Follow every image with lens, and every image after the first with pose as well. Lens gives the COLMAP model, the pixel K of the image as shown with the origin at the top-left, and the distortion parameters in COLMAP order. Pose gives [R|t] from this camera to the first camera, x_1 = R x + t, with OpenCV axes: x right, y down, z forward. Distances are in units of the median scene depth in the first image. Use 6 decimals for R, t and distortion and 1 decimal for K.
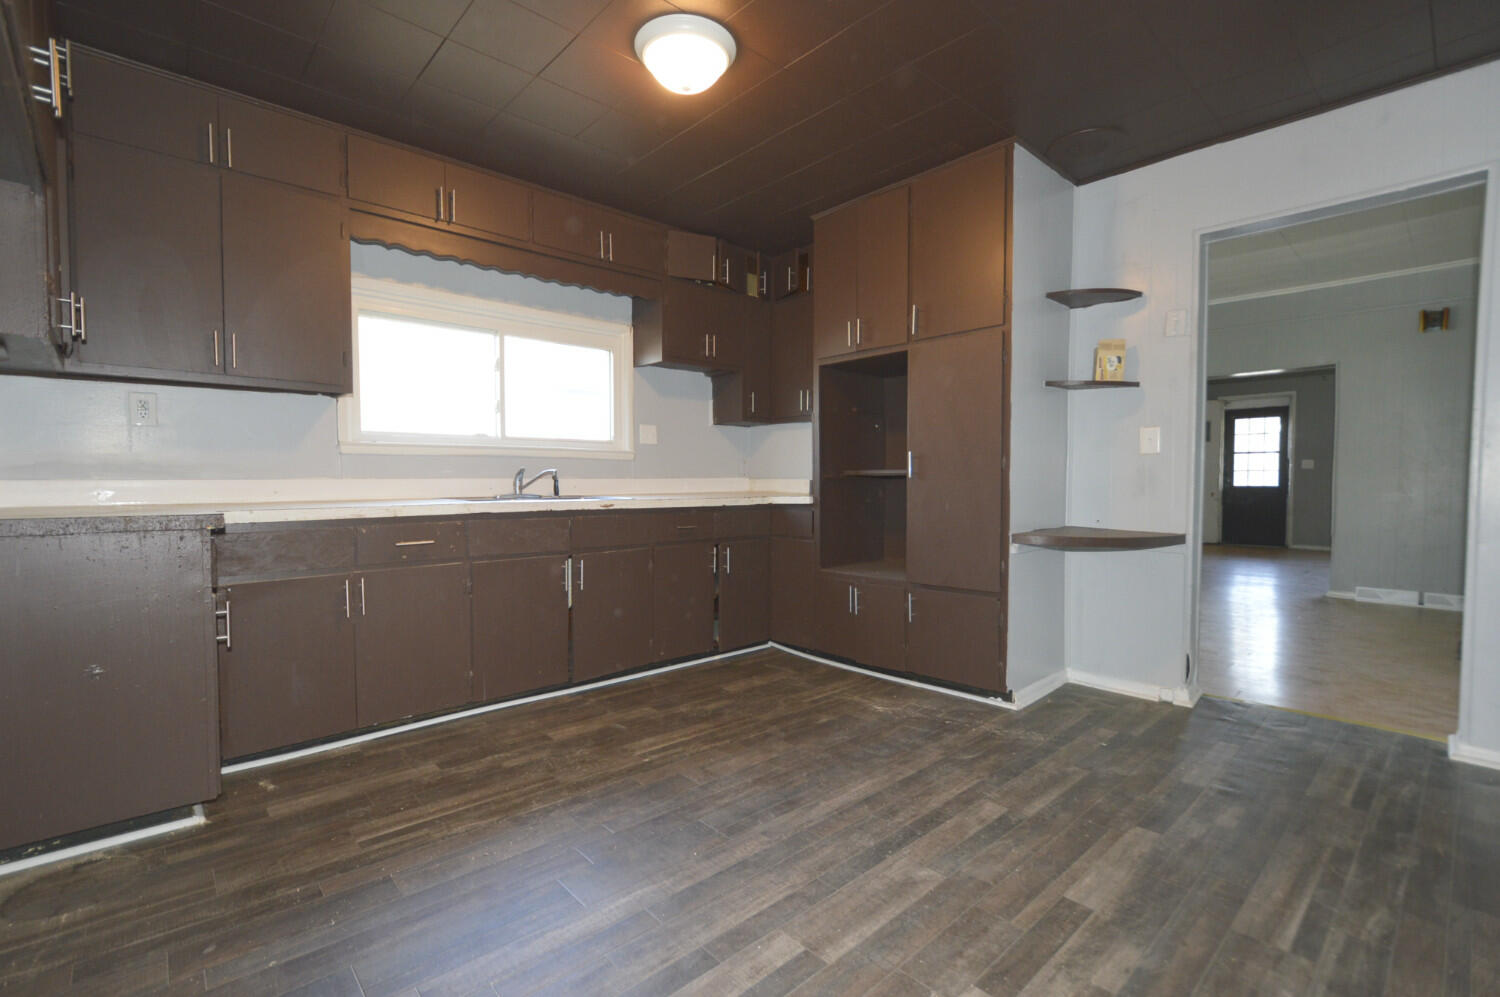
lens RADIAL K [[663.0, 0, 750.4], [0, 663.0, 504.5], [0, 0, 1]] dist [0.015177, -0.009976]
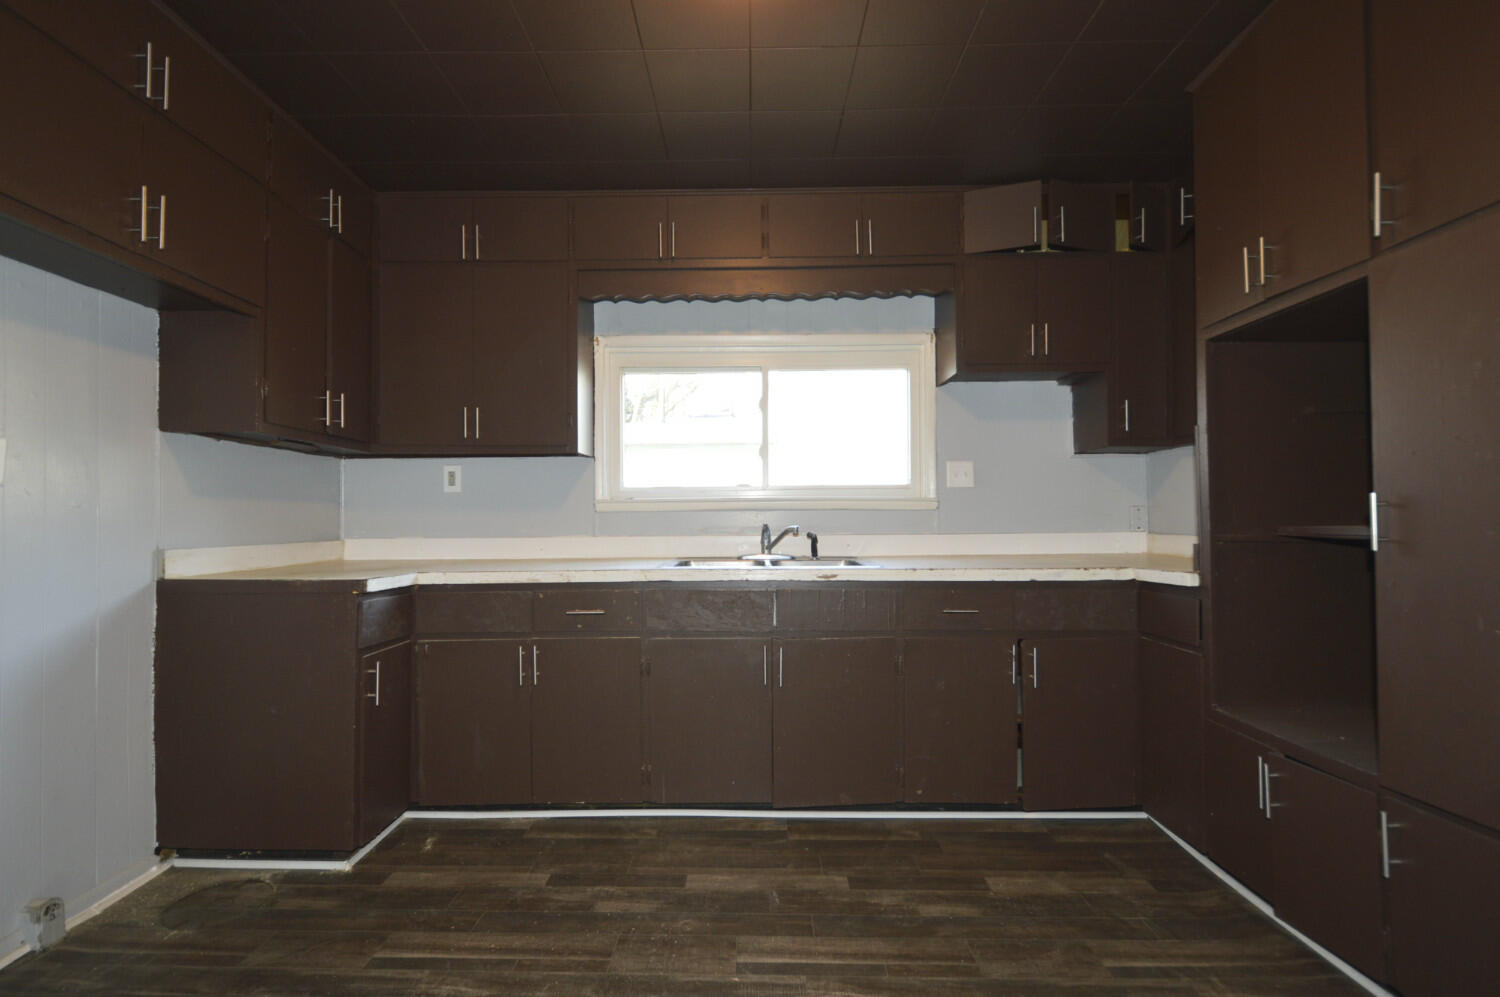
lens RADIAL K [[683.8, 0, 753.1], [0, 683.8, 504.8], [0, 0, 1]] dist [0.014490, -0.011881]
pose [[0.735252, -0.013573, -0.677658, 0.242204], [-0.022325, 0.998772, -0.044227, -0.041708], [0.677426, 0.047646, 0.734046, 0.364963]]
